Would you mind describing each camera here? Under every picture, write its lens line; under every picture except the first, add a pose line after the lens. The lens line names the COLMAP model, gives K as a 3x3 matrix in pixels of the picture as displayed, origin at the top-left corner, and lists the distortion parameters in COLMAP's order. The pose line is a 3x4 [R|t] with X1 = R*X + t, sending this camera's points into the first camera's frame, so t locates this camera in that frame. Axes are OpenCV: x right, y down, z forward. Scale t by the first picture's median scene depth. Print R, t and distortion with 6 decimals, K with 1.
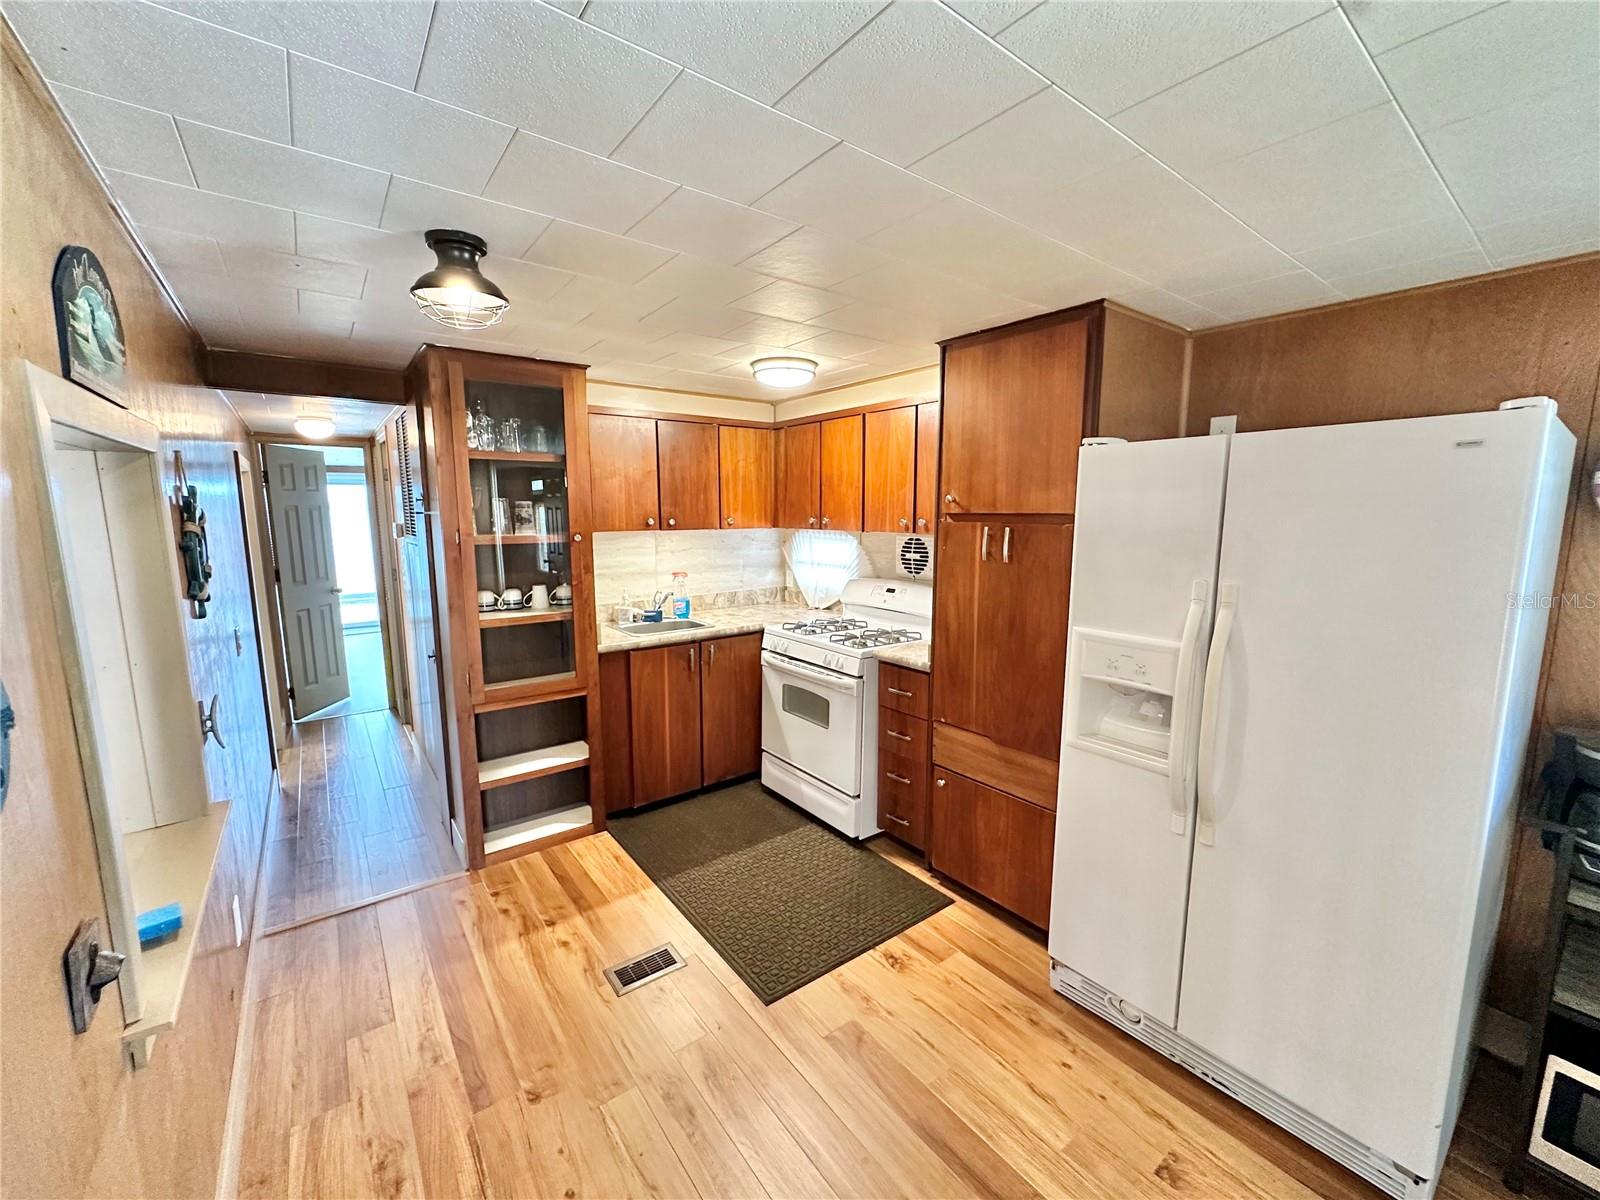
lens RADIAL K [[642.5, 0, 797.7], [0, 642.5, 600.7], [0, 0, 1]] dist [-0.000903, -0.000123]
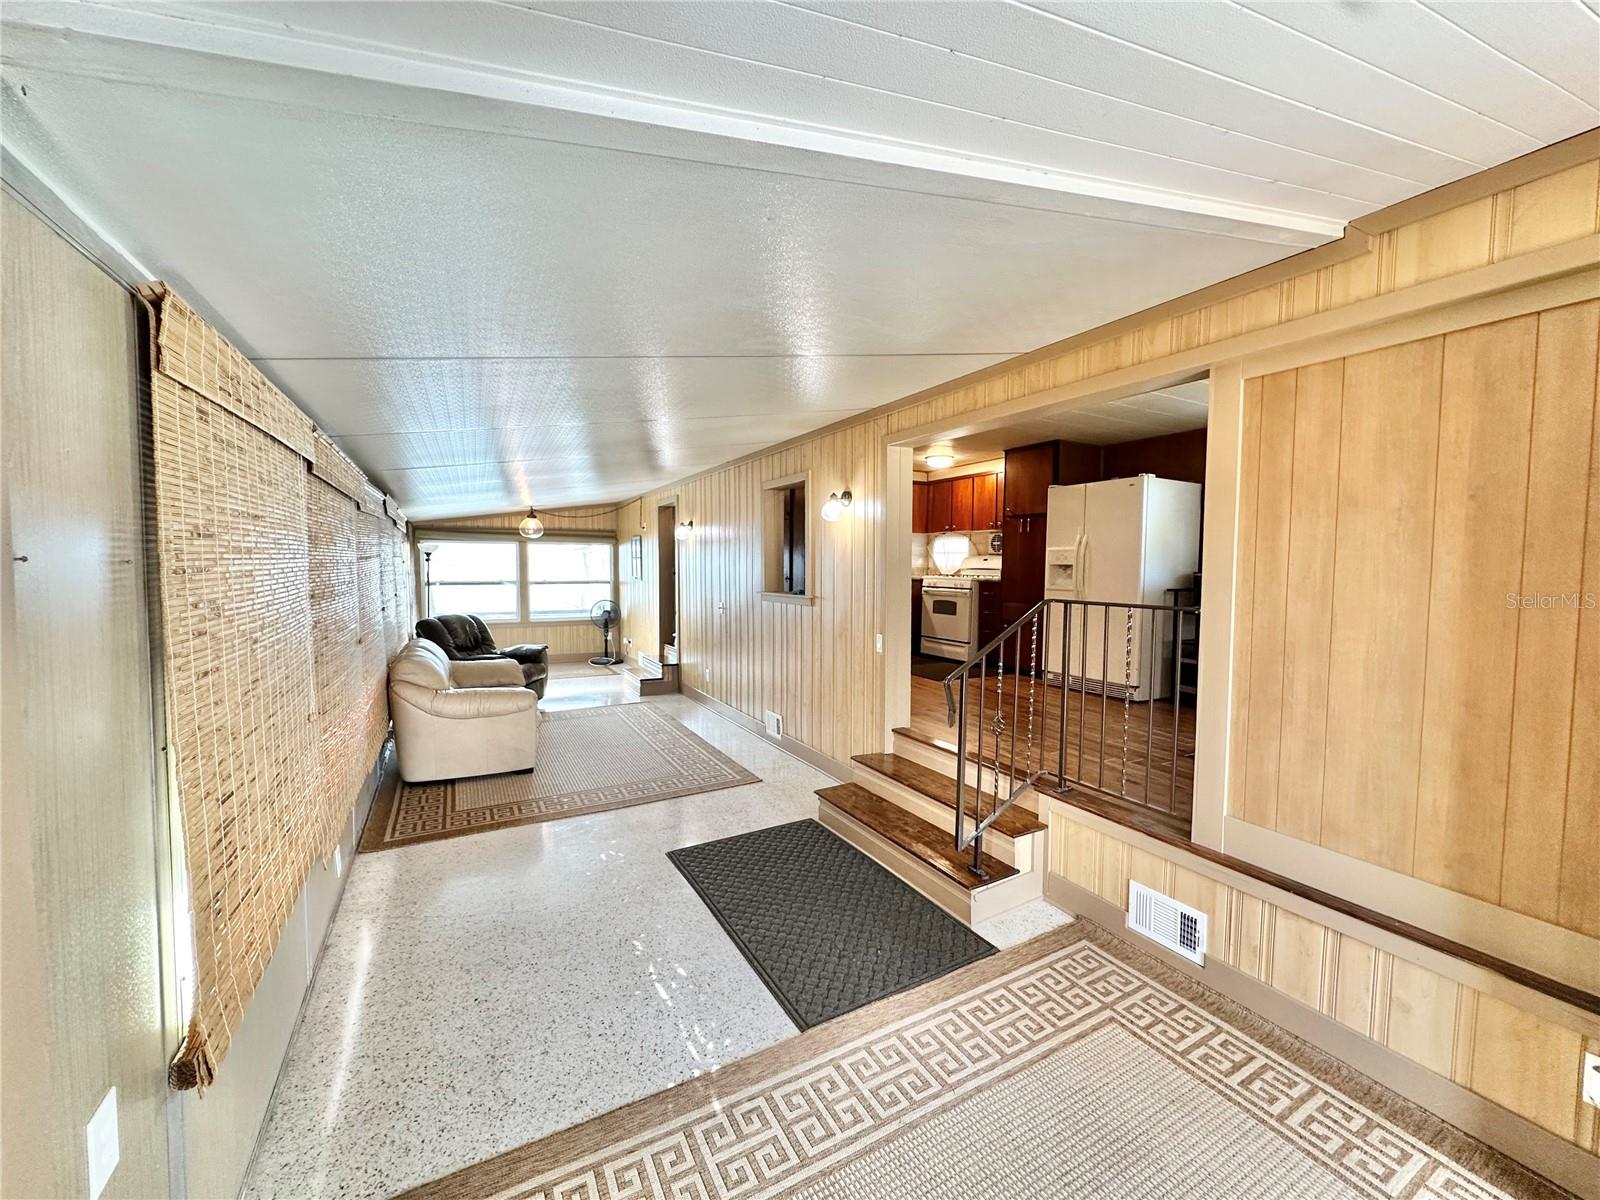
lens RADIAL K [[642.5, 0, 797.7], [0, 642.5, 600.7], [0, 0, 1]] dist [-0.000903, -0.000123]
pose [[0.987929, 0.017429, -0.153927, -0.154038], [-0.031209, 0.995669, -0.087570, 0.366025], [0.151734, 0.091317, 0.984194, -1.300430]]
